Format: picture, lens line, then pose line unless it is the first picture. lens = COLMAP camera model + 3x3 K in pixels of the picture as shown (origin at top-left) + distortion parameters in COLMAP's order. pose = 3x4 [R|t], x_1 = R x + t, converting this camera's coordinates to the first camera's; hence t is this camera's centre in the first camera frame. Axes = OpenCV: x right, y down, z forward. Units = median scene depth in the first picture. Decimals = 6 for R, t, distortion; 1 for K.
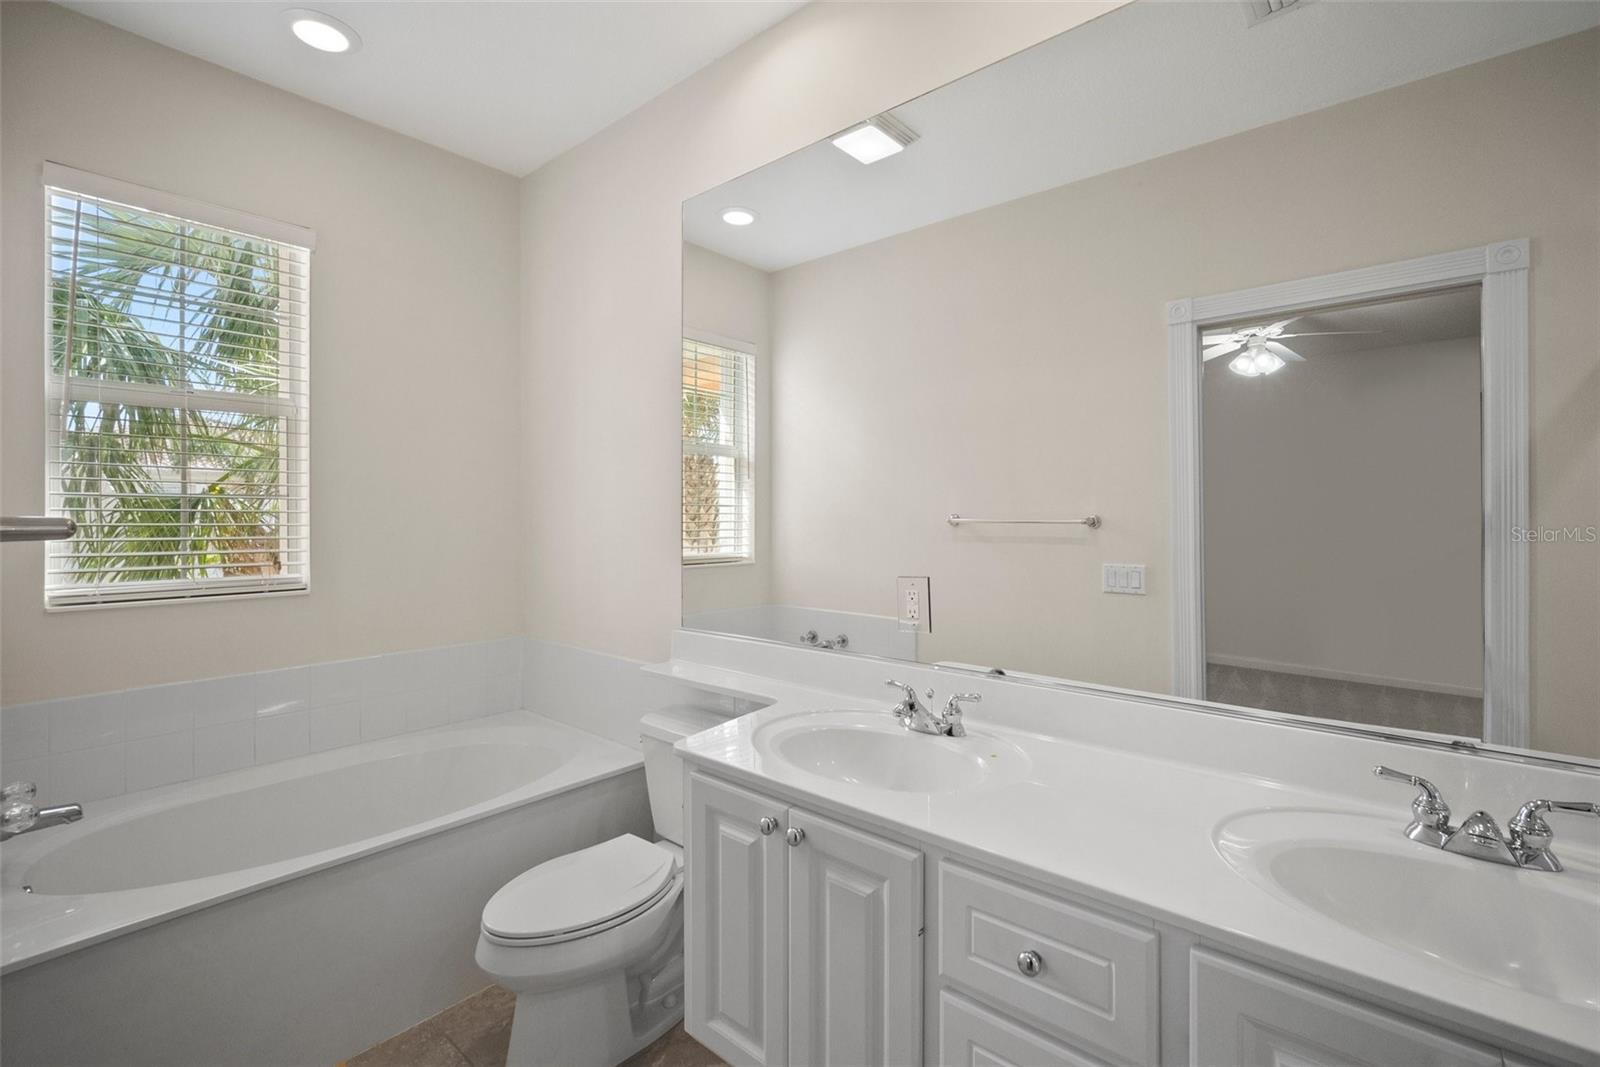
lens RADIAL K [[702.8, 0, 804.6], [0, 702.8, 531.0], [0, 0, 1]] dist [-0.013425, 0.000516]
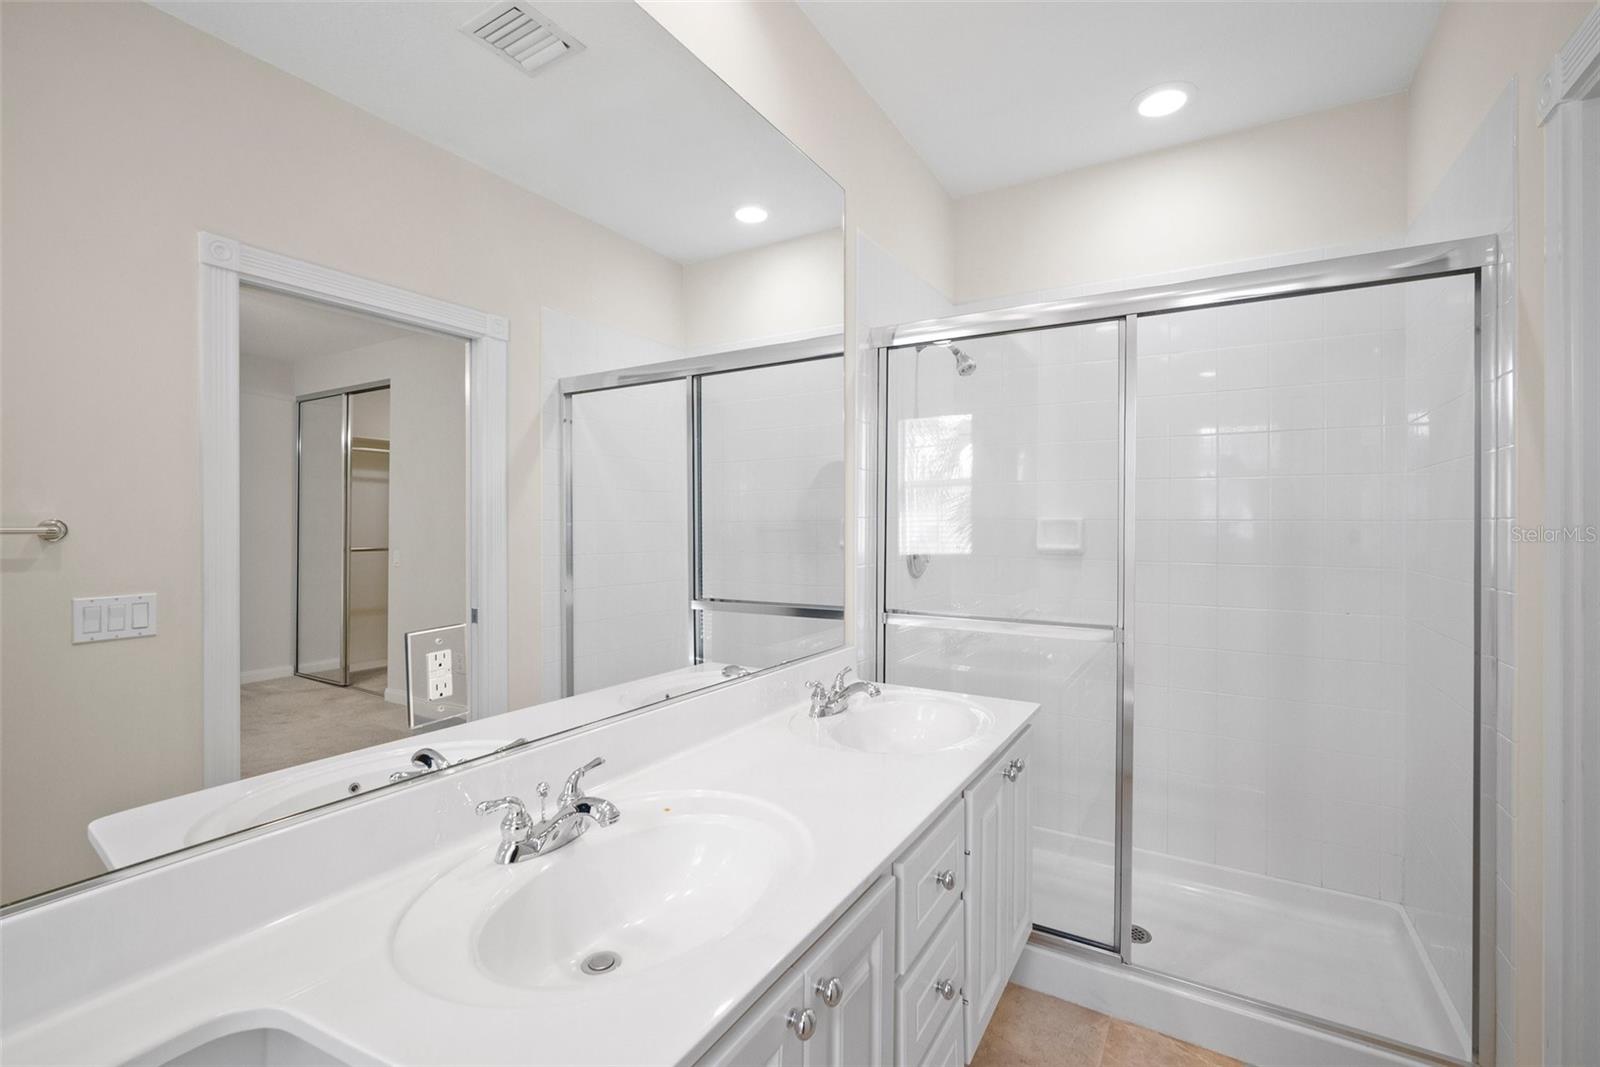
lens RADIAL K [[702.8, 0, 804.6], [0, 702.8, 531.0], [0, 0, 1]] dist [-0.013425, 0.000516]
pose [[-0.175044, -0.006511, 0.984539, -0.317288], [0.009523, 0.999920, 0.008306, -0.012280], [-0.984515, 0.010830, -0.174968, 0.520014]]
